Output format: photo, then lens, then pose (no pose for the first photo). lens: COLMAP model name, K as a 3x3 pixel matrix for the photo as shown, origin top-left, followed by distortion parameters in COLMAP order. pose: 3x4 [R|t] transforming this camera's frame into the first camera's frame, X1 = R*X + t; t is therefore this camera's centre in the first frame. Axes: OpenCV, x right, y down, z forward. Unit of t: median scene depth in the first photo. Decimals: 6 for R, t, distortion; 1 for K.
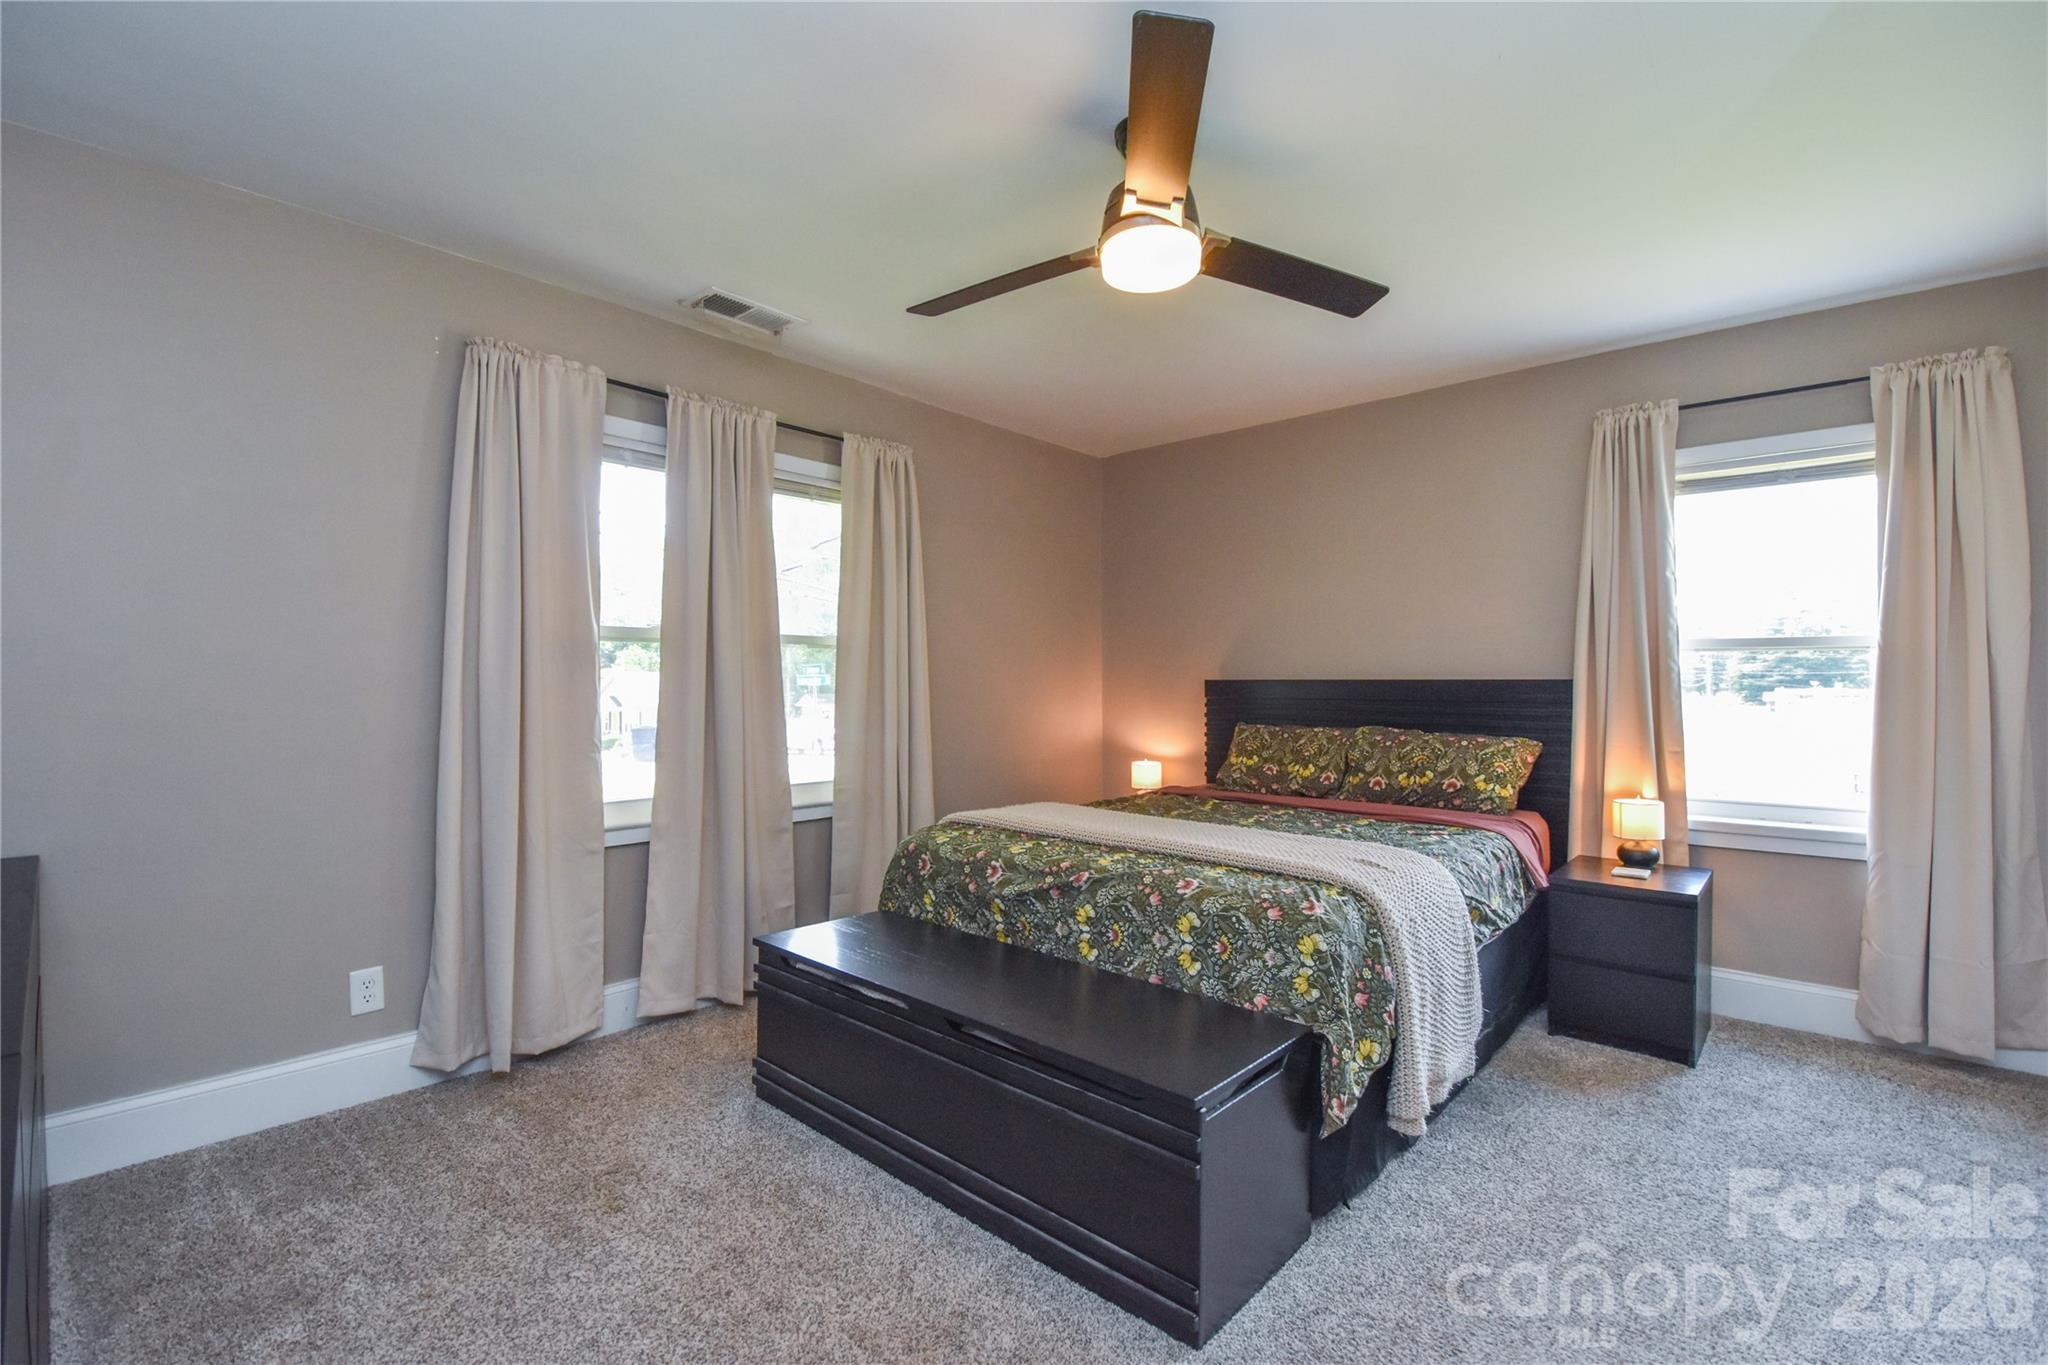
lens RADIAL K [[901.8, 0, 1029.6], [0, 901.8, 682.8], [0, 0, 1]] dist [-0.003011, -0.012595]
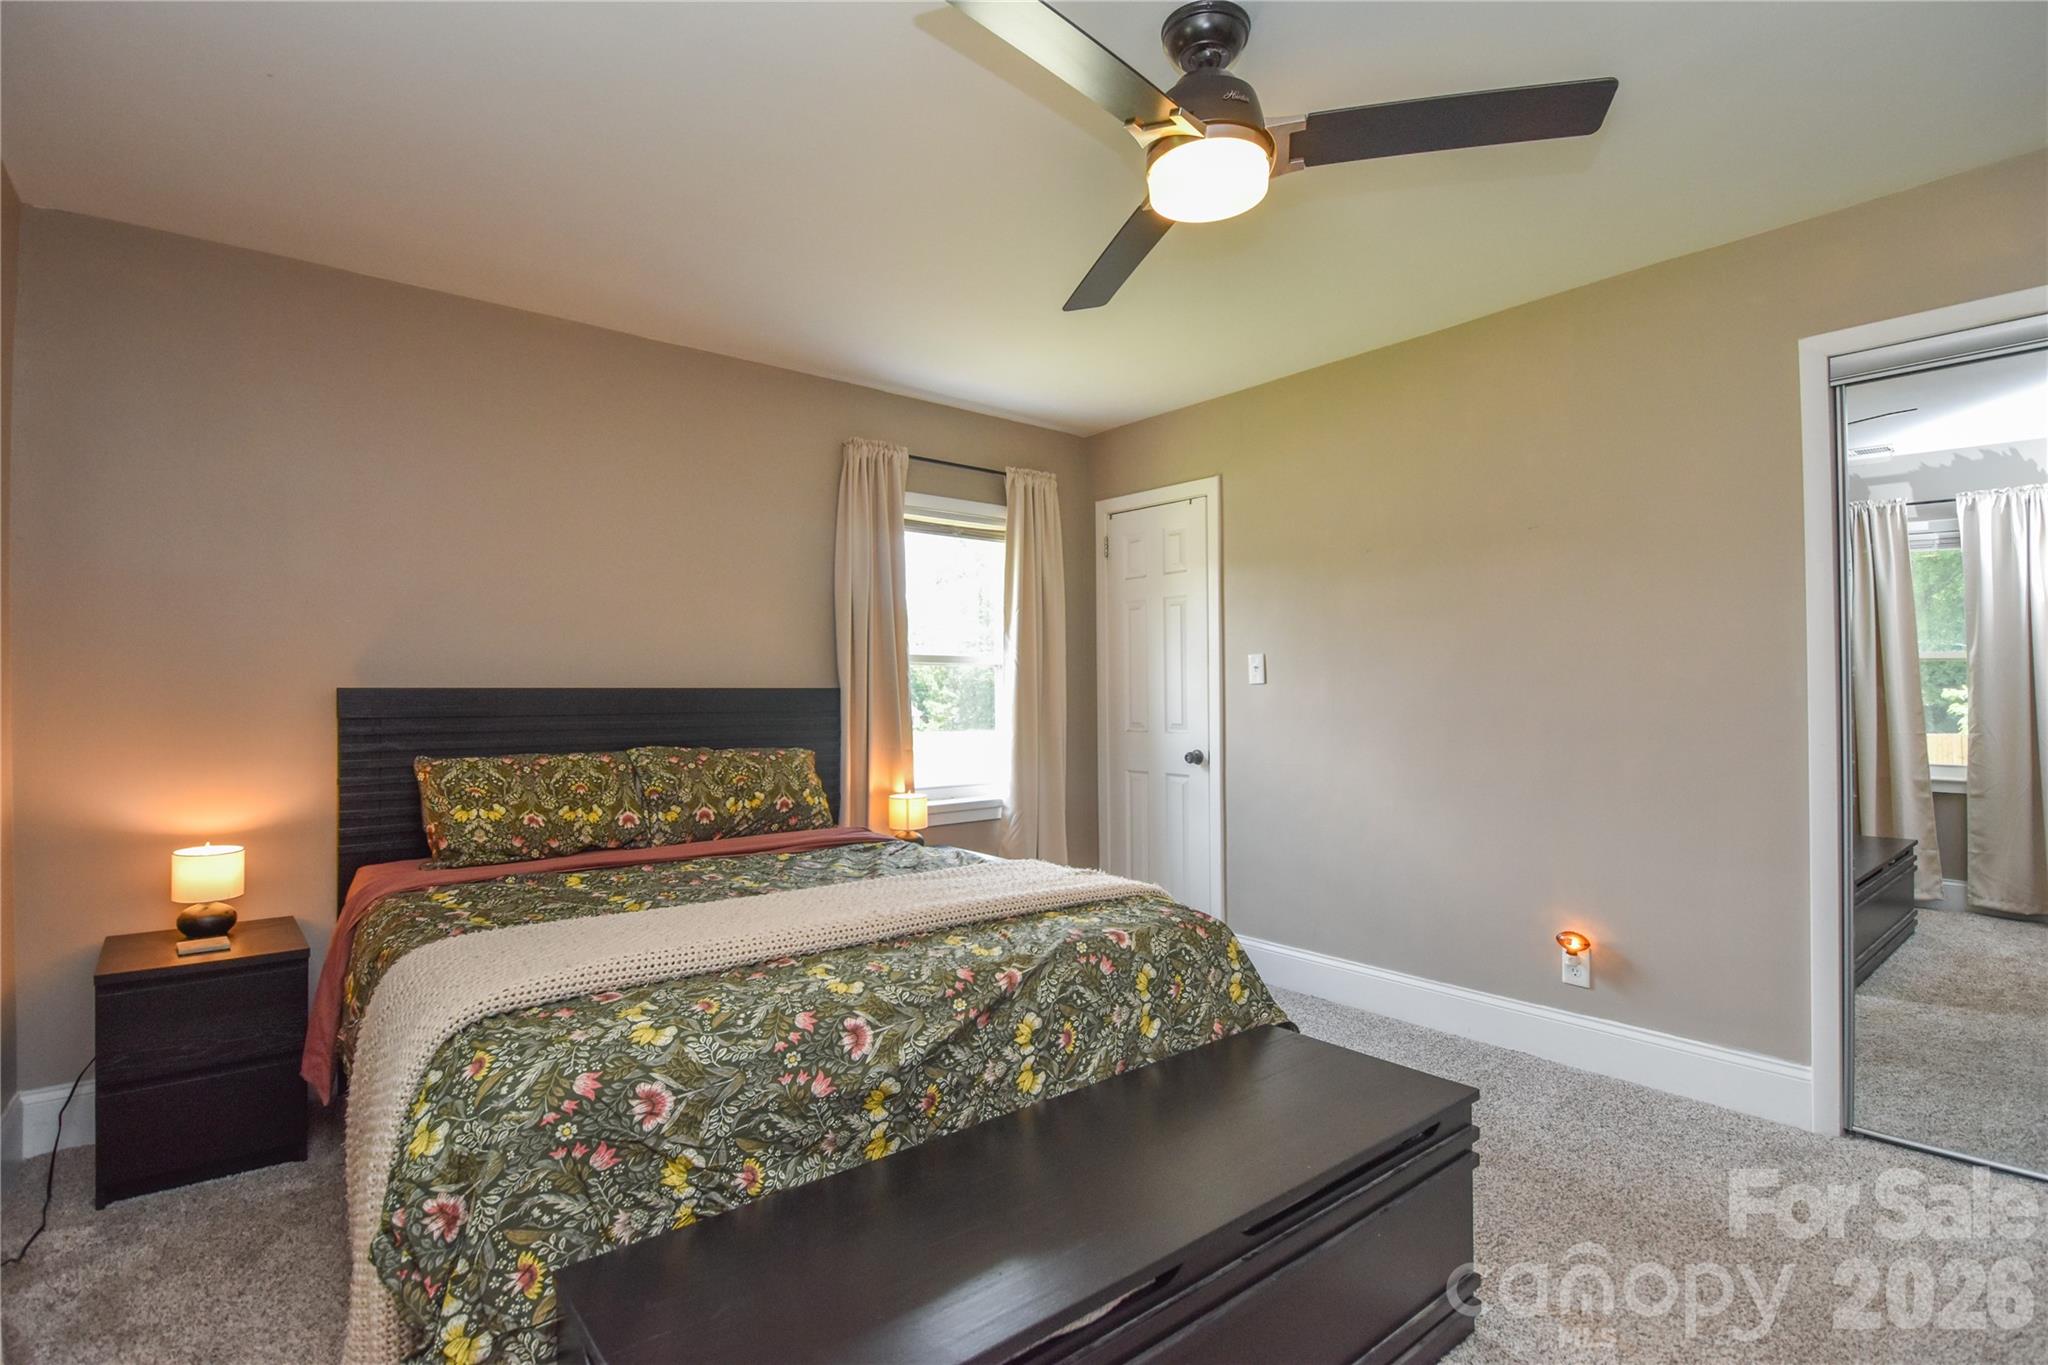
lens RADIAL K [[965.0, 0, 1028.3], [0, 965.0, 664.9], [0, 0, 1]] dist [-0.006762, -0.005841]
pose [[0.146657, 0.026304, 0.988838, -0.559021], [0.004553, 0.999618, -0.027267, 0.000944], [-0.989177, 0.008501, 0.146481, 0.747997]]
